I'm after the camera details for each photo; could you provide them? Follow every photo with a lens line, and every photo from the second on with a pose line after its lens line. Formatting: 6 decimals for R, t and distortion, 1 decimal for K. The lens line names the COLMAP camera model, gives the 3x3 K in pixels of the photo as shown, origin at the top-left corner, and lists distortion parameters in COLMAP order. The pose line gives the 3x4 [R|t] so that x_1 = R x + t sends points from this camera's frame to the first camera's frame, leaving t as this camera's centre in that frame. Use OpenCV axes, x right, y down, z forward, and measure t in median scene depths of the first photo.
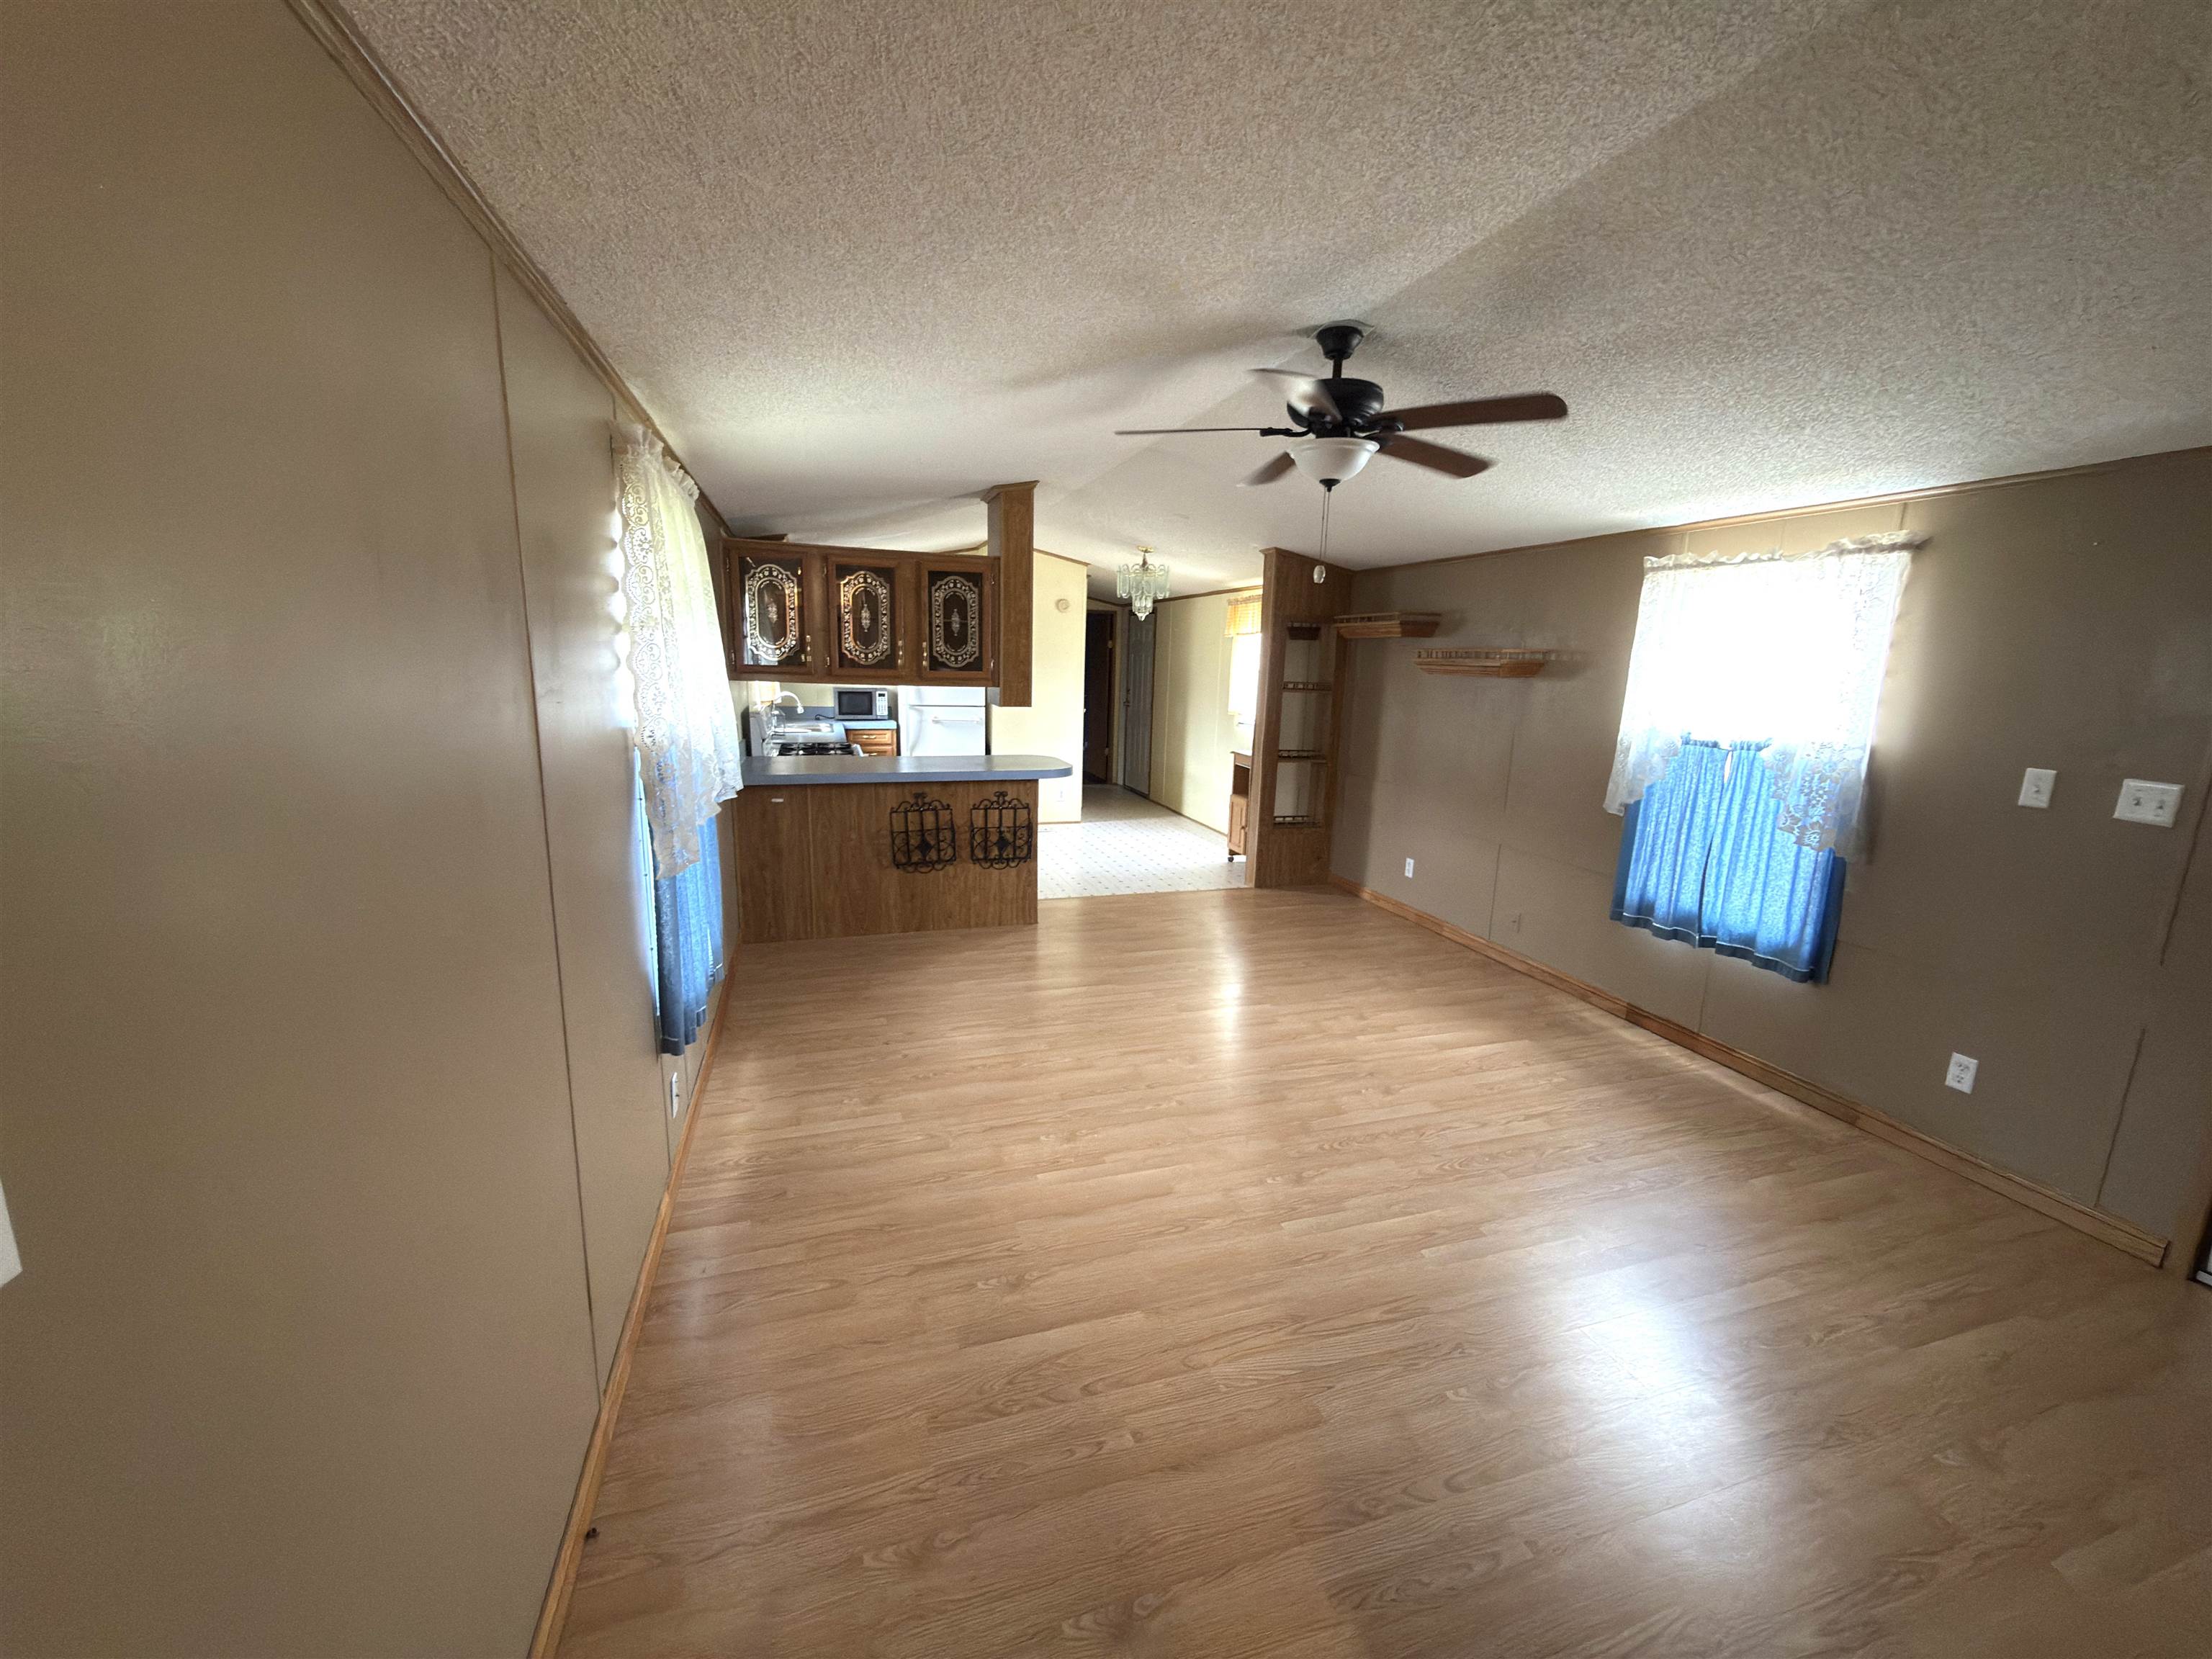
lens RADIAL K [[886.4, 0, 1088.4], [0, 886.4, 832.6], [0, 0, 1]] dist [0.003408, -0.000730]
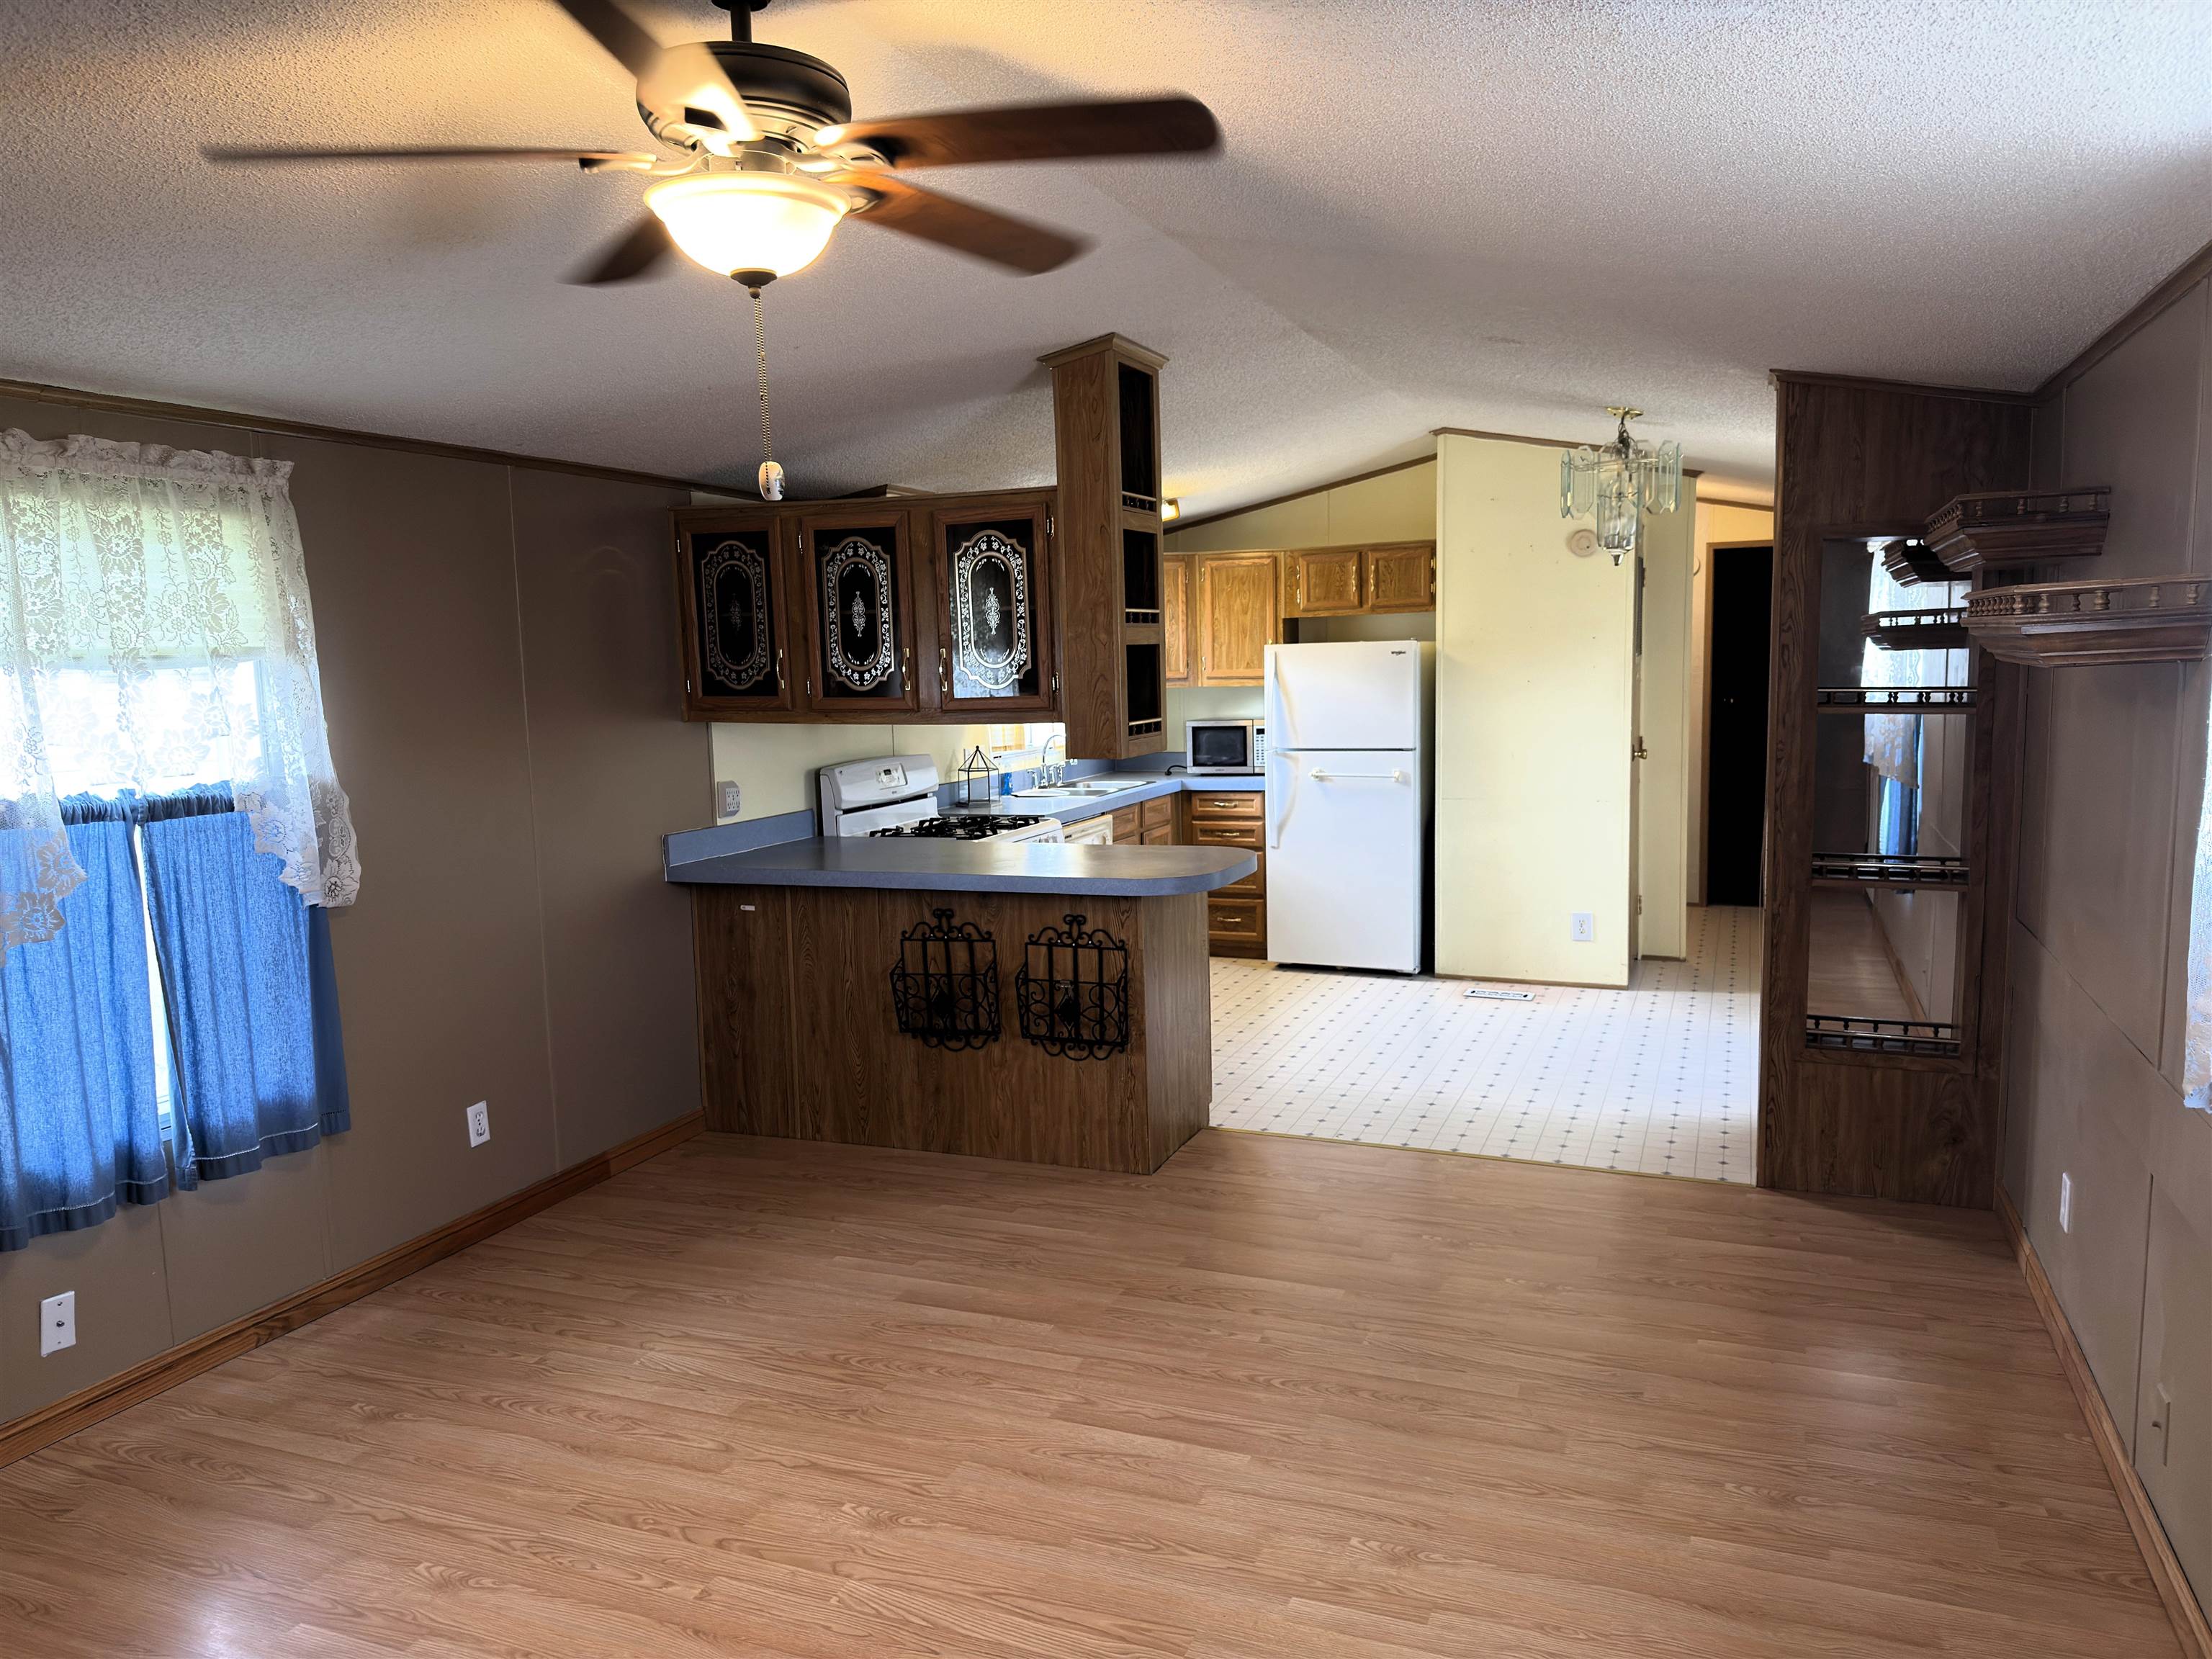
lens RADIAL K [[1527.8, 0, 1102.6], [0, 1527.8, 831.8], [0, 0, 1]] dist [0.061002, -0.052328]
pose [[0.772131, 0.027323, -0.634876, 0.579107], [-0.079630, 0.995360, -0.054008, -0.055408], [0.630455, 0.092256, 0.770724, 0.339585]]
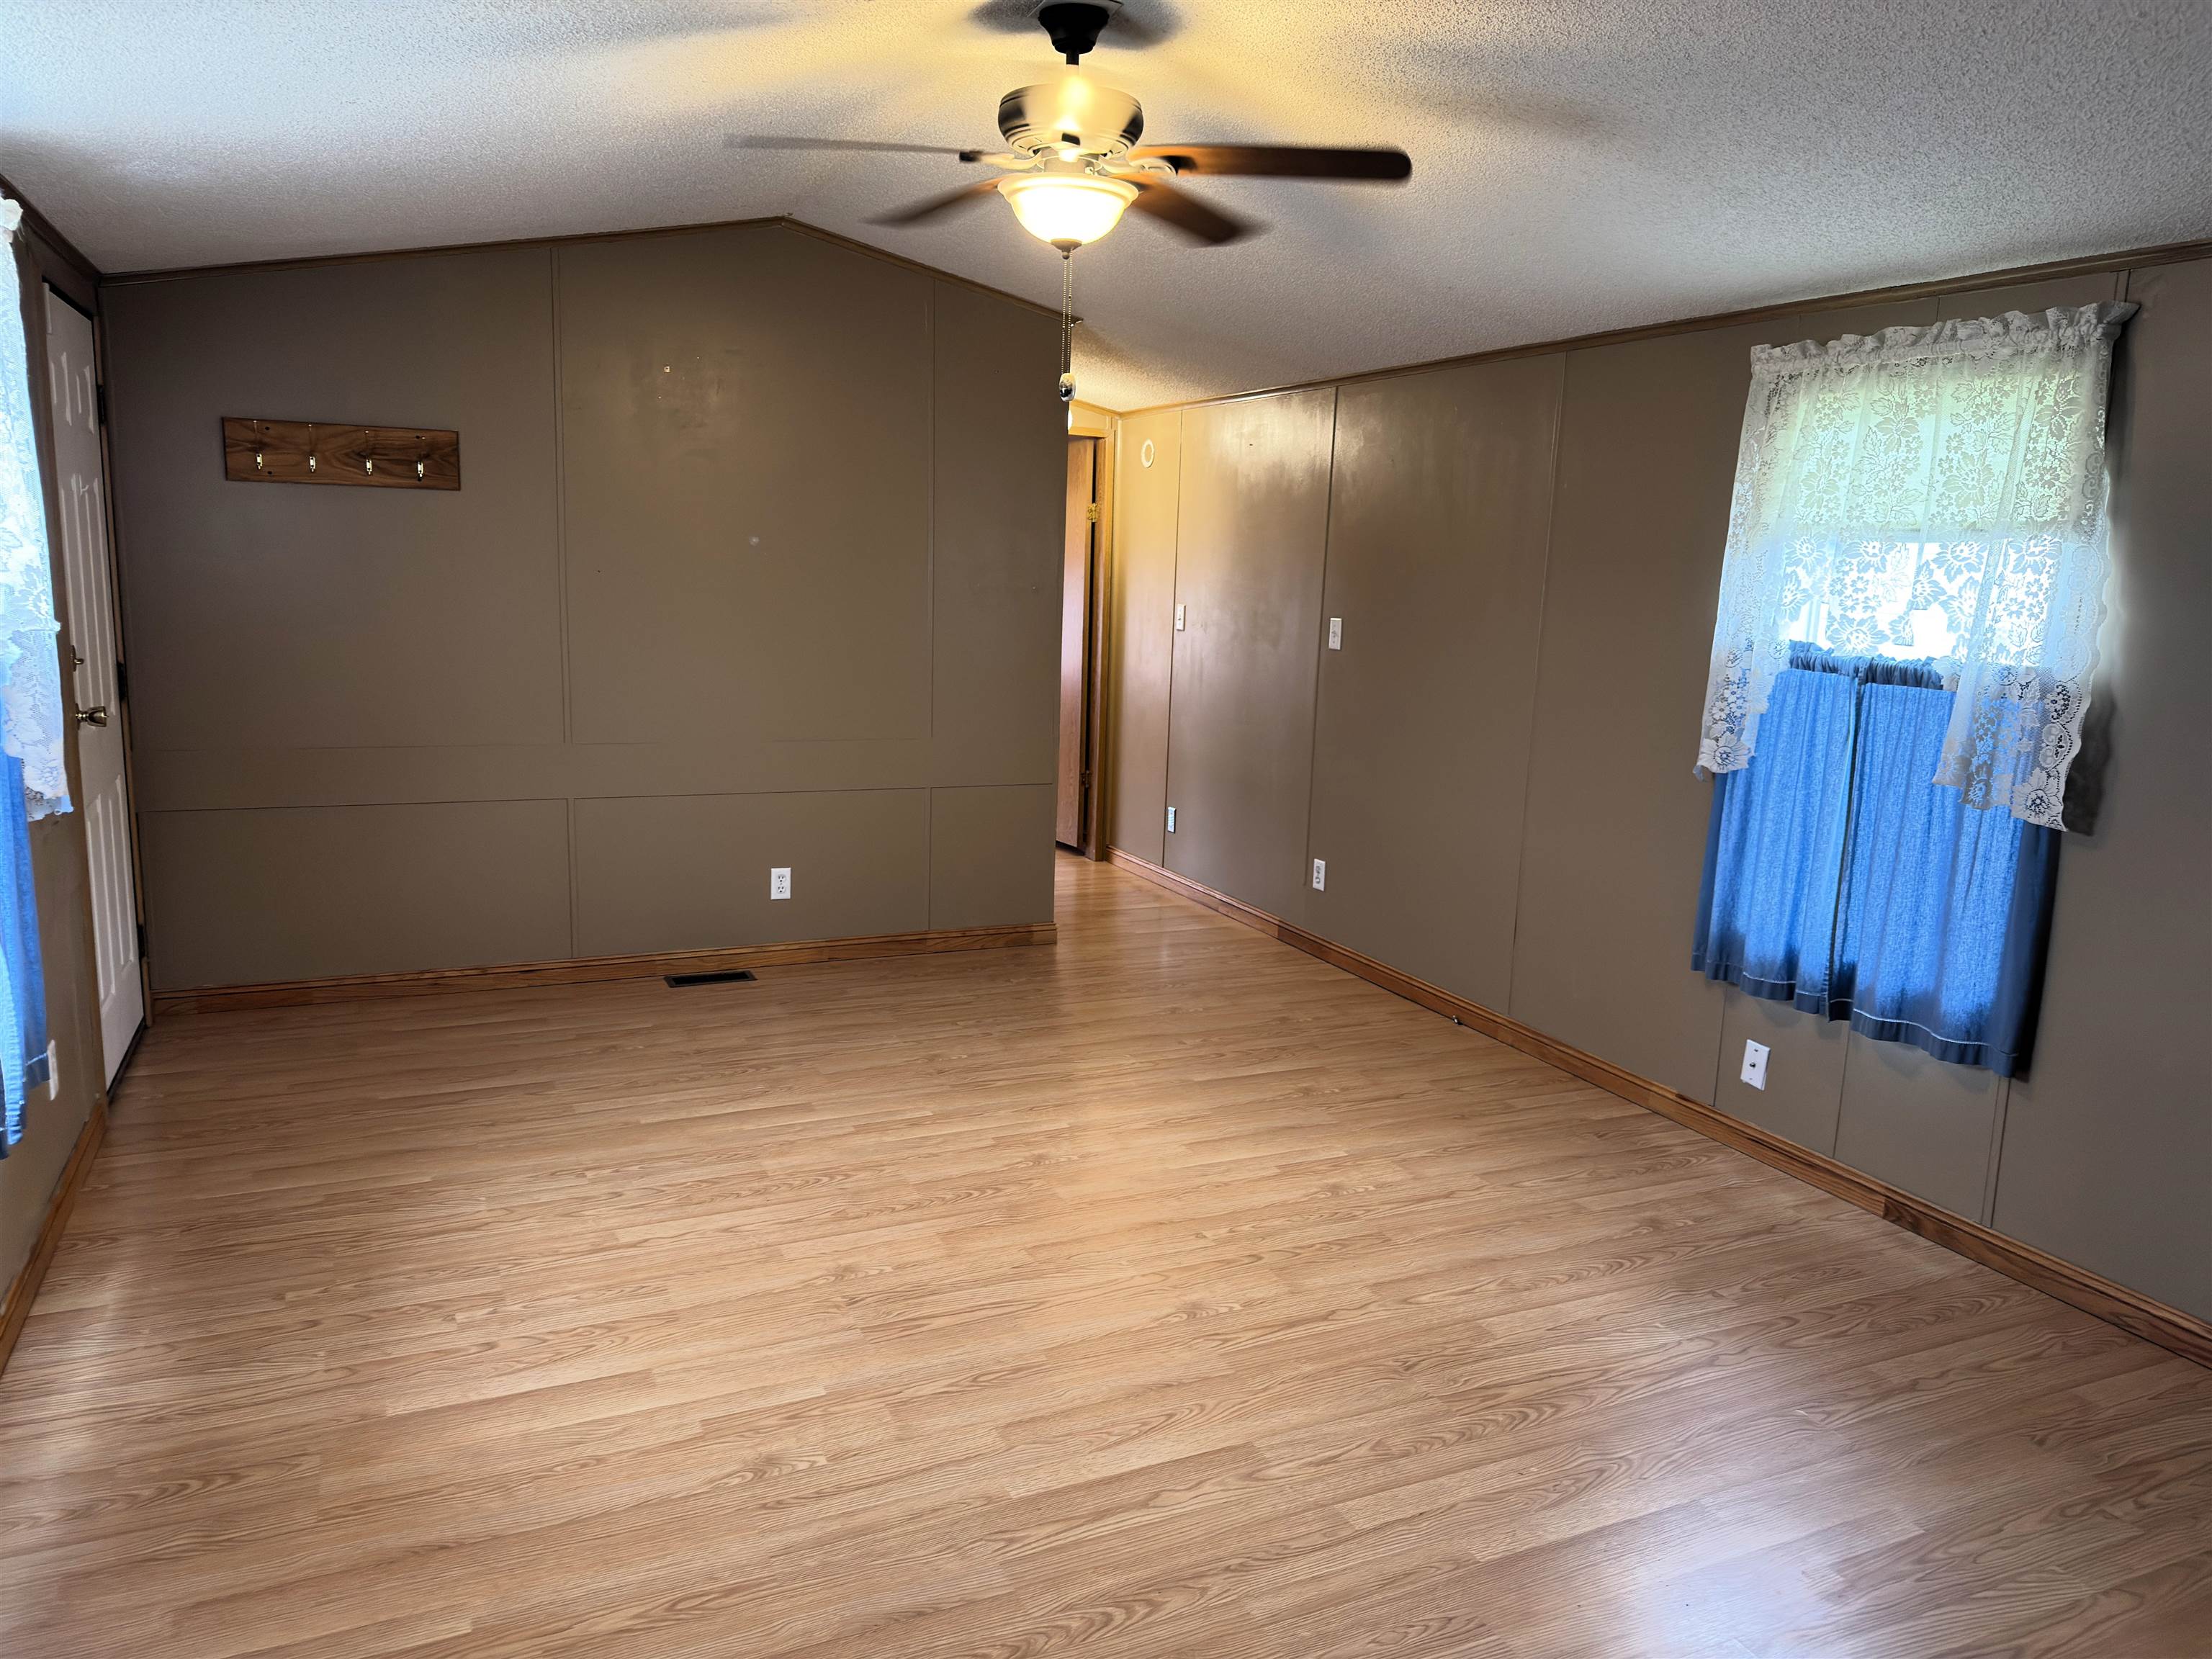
lens RADIAL K [[1527.8, 0, 1106.2], [0, 1527.8, 828.3], [0, 0, 1]] dist [0.061002, -0.052328]
pose [[-0.987752, -0.038019, -0.151332, 0.254468], [-0.091022, 0.928140, 0.360930, -0.258033], [0.126735, 0.370284, -0.920233, 1.392484]]
